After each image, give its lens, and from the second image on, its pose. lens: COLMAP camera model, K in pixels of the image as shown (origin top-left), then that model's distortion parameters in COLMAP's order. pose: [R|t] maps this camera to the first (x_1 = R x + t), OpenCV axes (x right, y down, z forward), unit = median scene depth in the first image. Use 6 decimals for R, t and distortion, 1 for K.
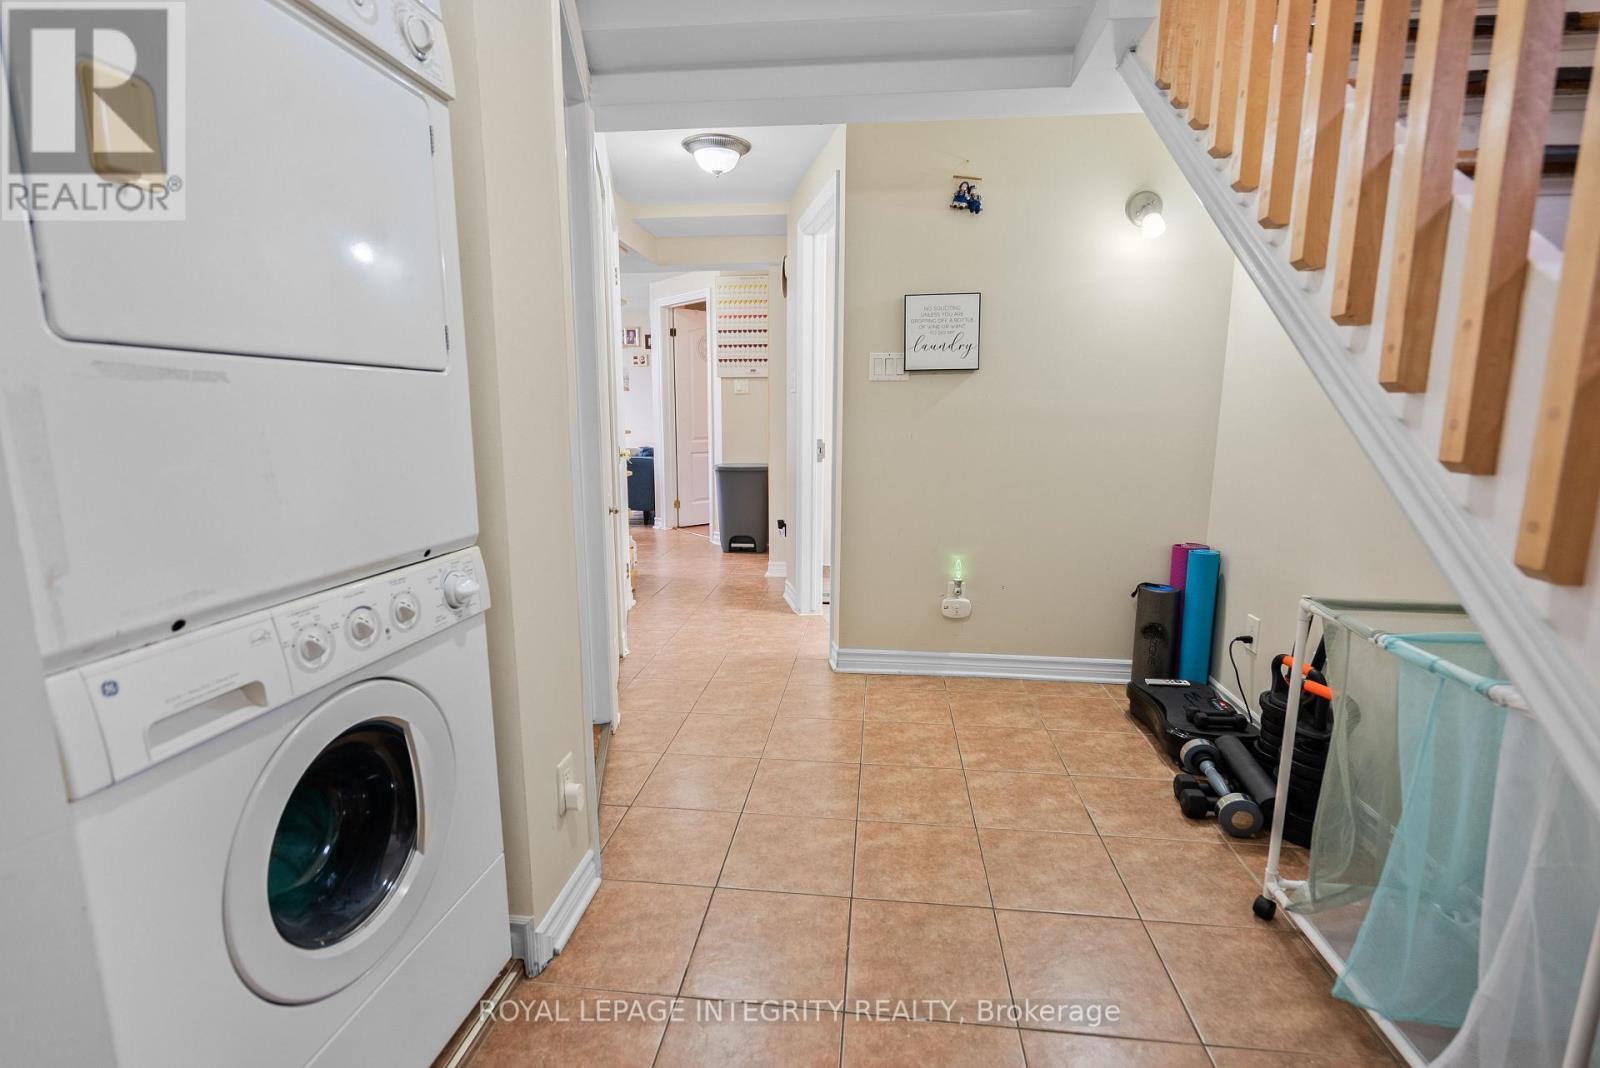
lens RADIAL K [[732.0, 0, 806.7], [0, 732.0, 531.3], [0, 0, 1]] dist [0.003597, 0.000378]
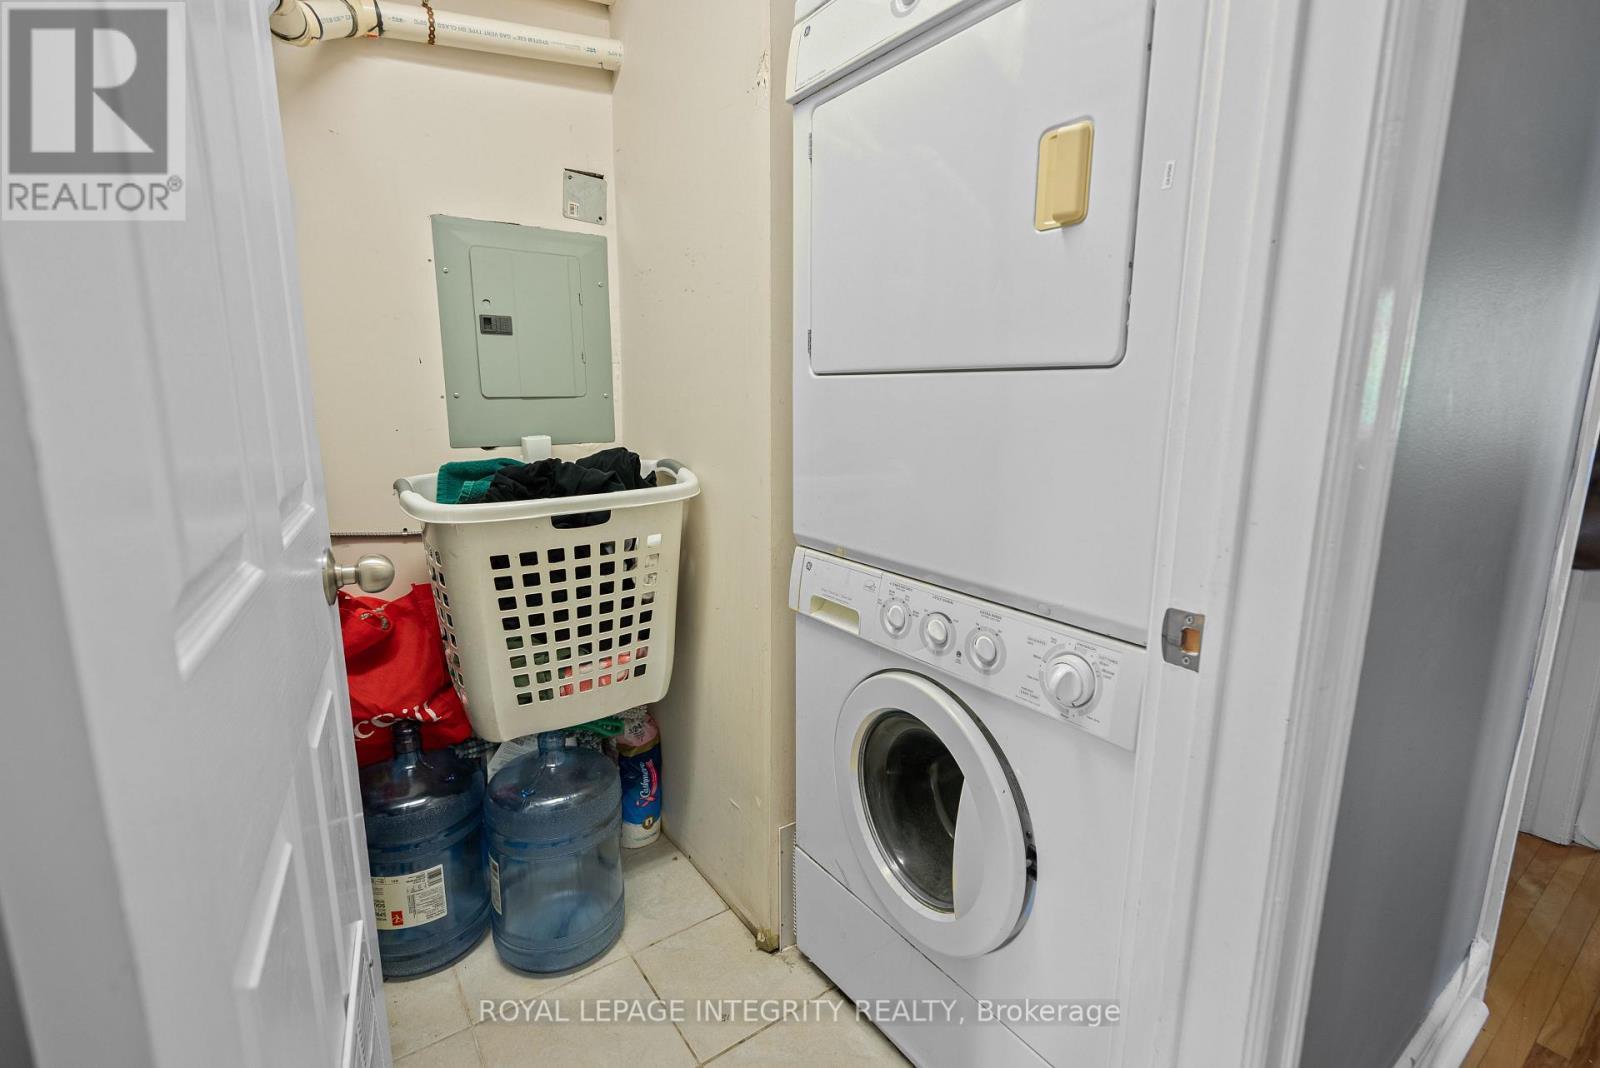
lens RADIAL K [[732.0, 0, 803.8], [0, 732.0, 545.2], [0, 0, 1]] dist [0.003597, 0.000378]
pose [[-0.739248, 0.121642, -0.662356, 0.196389], [-0.118310, 0.944795, 0.305557, -0.289773], [0.662959, 0.304246, -0.684046, 1.653259]]
